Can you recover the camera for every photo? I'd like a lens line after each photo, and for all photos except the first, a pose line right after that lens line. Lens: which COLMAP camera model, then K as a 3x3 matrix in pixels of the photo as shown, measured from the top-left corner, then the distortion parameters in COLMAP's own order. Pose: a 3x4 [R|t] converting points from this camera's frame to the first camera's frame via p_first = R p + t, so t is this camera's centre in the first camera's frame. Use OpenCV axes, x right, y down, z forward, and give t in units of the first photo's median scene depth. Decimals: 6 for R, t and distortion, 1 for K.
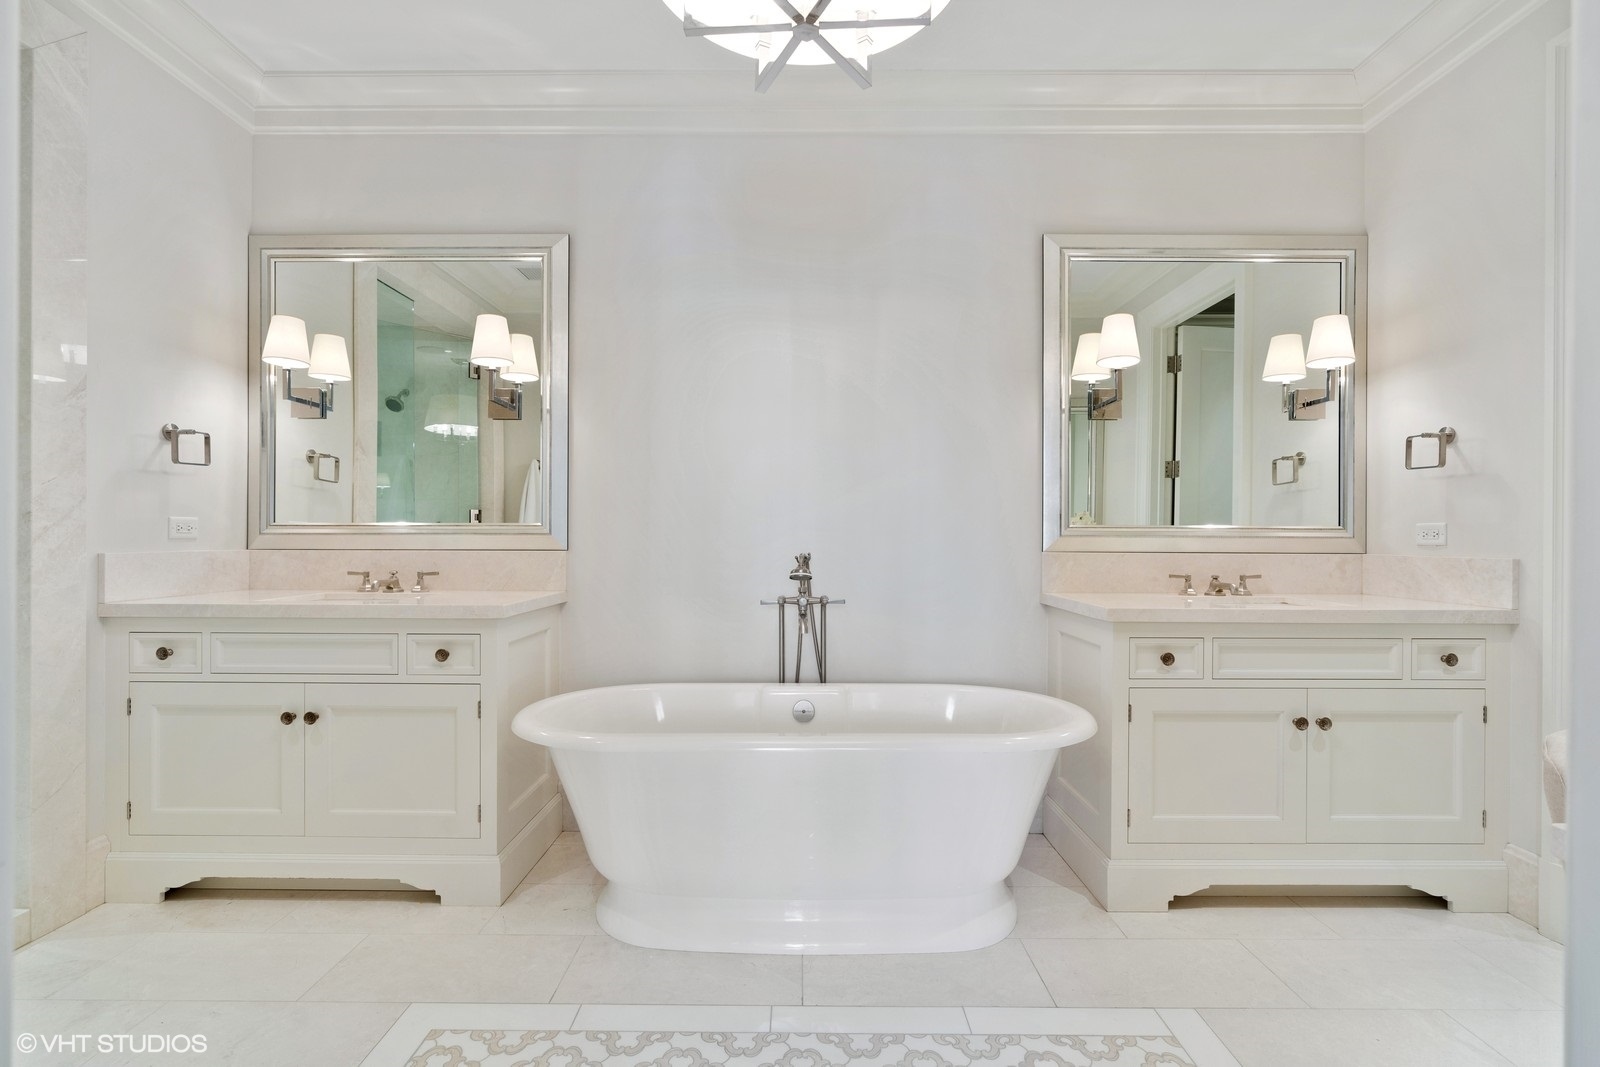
lens RADIAL K [[769.7, 0, 793.1], [0, 769.7, 534.0], [0, 0, 1]] dist [-0.005634, 0.004023]
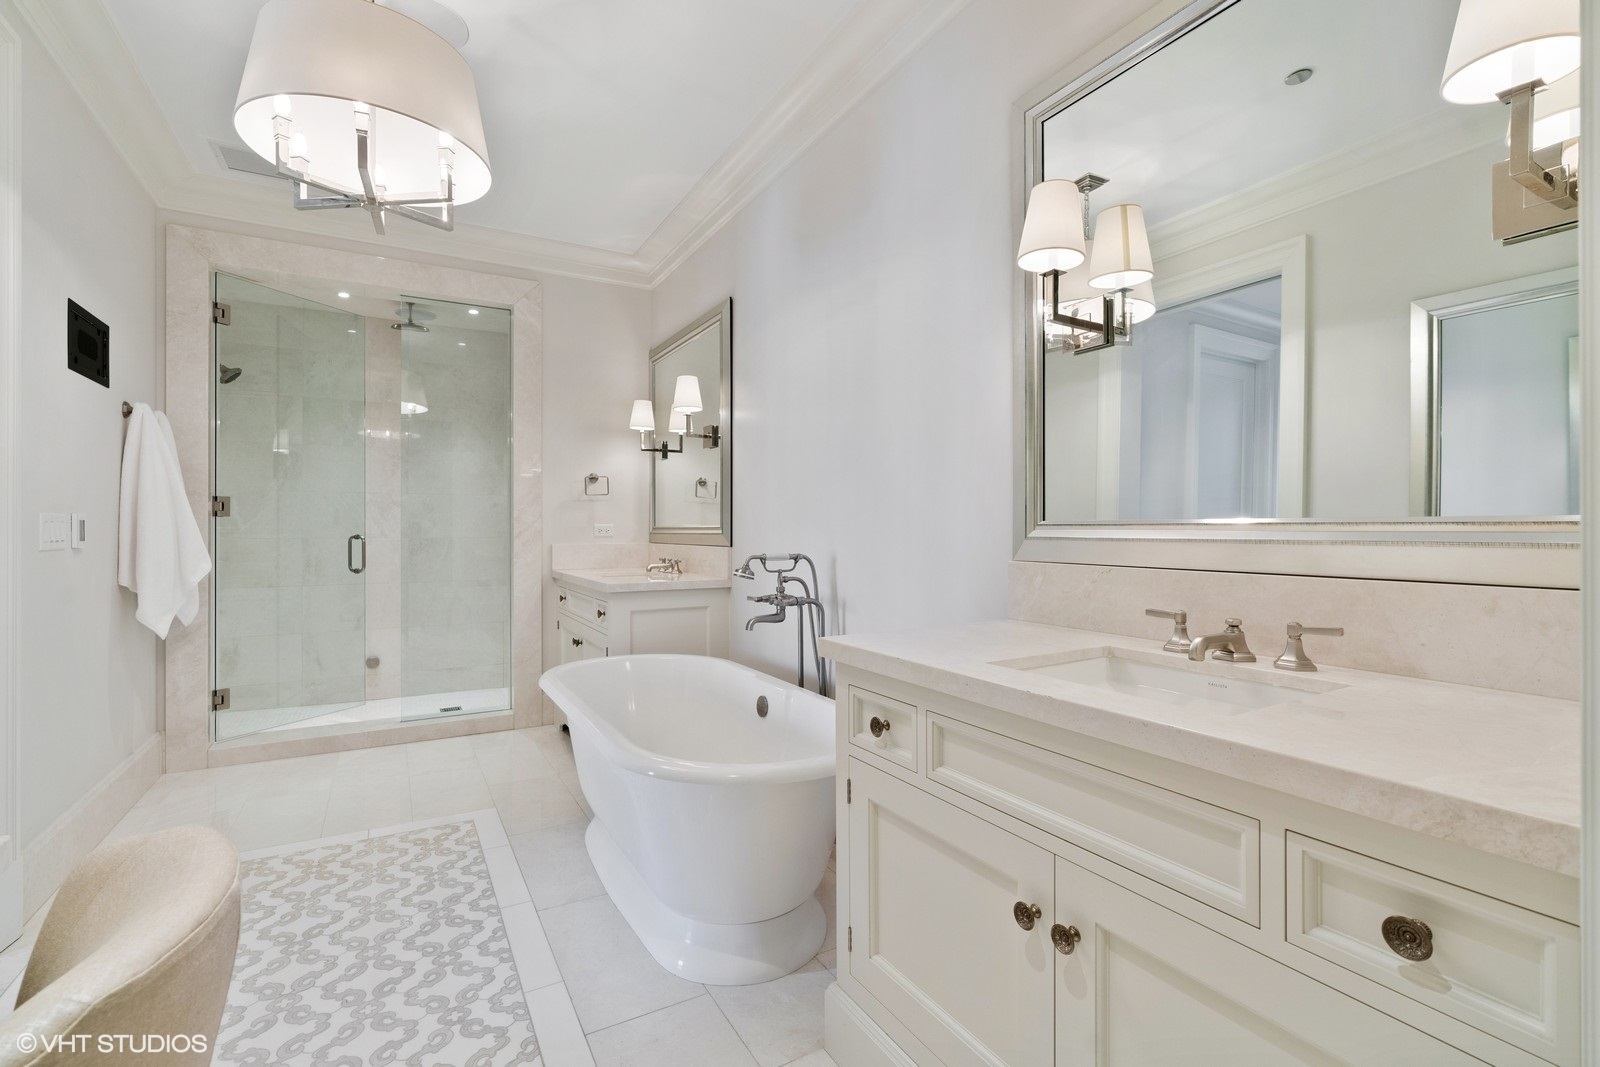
lens RADIAL K [[733.5, 0, 786.7], [0, 733.5, 533.3], [0, 0, 1]] dist [0.000674, -0.000428]
pose [[0.473035, 0.000070, -0.881043, 1.012769], [0.005785, 0.999978, 0.003185, -0.006122], [0.881024, -0.006603, 0.473025, 0.636720]]
